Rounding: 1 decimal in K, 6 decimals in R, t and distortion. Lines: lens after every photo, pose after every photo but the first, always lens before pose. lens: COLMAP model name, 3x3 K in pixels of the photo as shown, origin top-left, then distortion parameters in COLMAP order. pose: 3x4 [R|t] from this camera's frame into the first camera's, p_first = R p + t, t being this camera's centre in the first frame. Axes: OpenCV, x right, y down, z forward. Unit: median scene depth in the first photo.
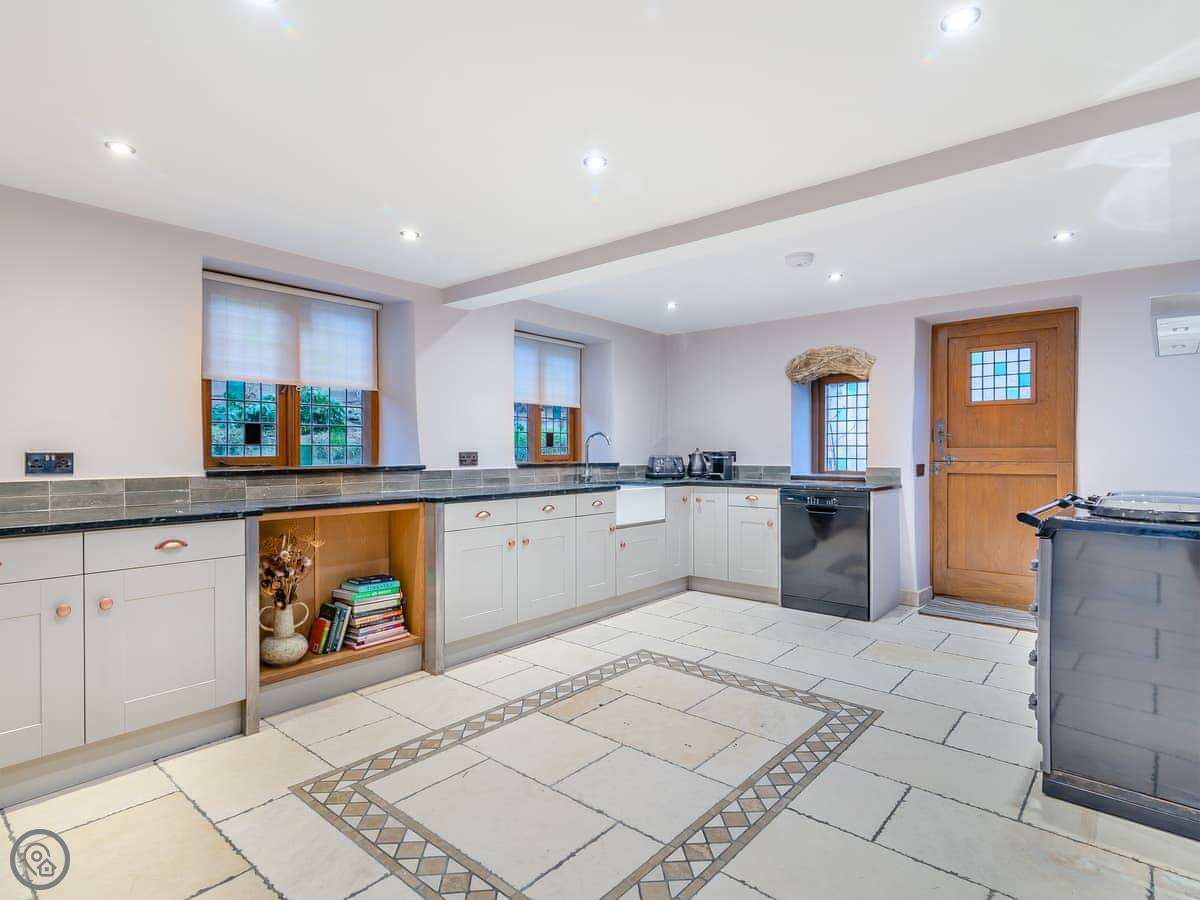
lens RADIAL K [[627.0, 0, 573.2], [0, 627.0, 461.2], [0, 0, 1]] dist [0.017972, 0.002679]
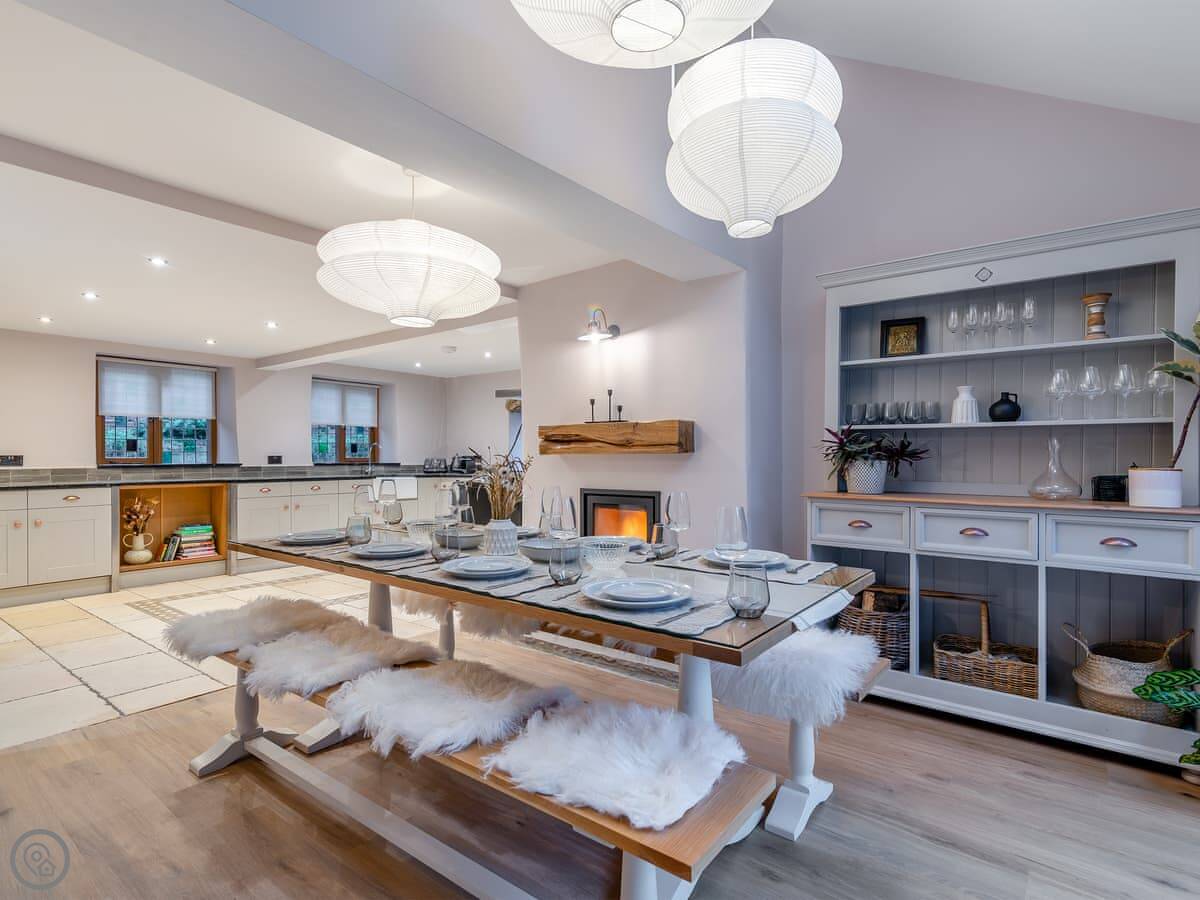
lens RADIAL K [[627.0, 0, 592.6], [0, 627.0, 459.5], [0, 0, 1]] dist [0.017972, 0.002679]
pose [[0.997777, -0.000634, 0.066632, 0.677596], [0.001464, 0.999922, -0.012405, 0.021005], [-0.066619, 0.012475, 0.997701, -0.874684]]
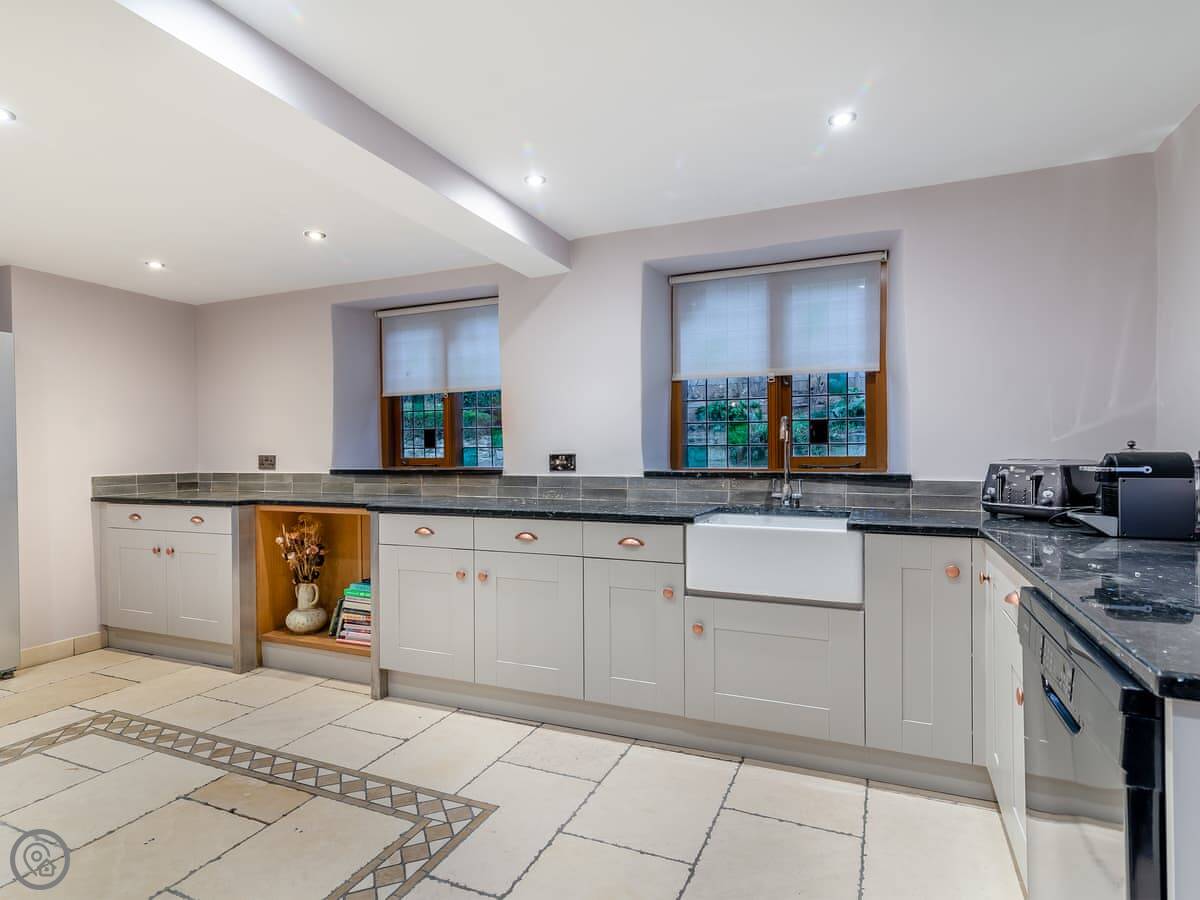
lens RADIAL K [[627.0, 0, 623.8], [0, 627.0, 461.7], [0, 0, 1]] dist [0.017972, 0.002679]
pose [[0.327255, 0.013864, -0.944834, 0.720051], [-0.008709, 0.999894, 0.011655, -0.017685], [0.944896, 0.004414, 0.327341, 0.981063]]
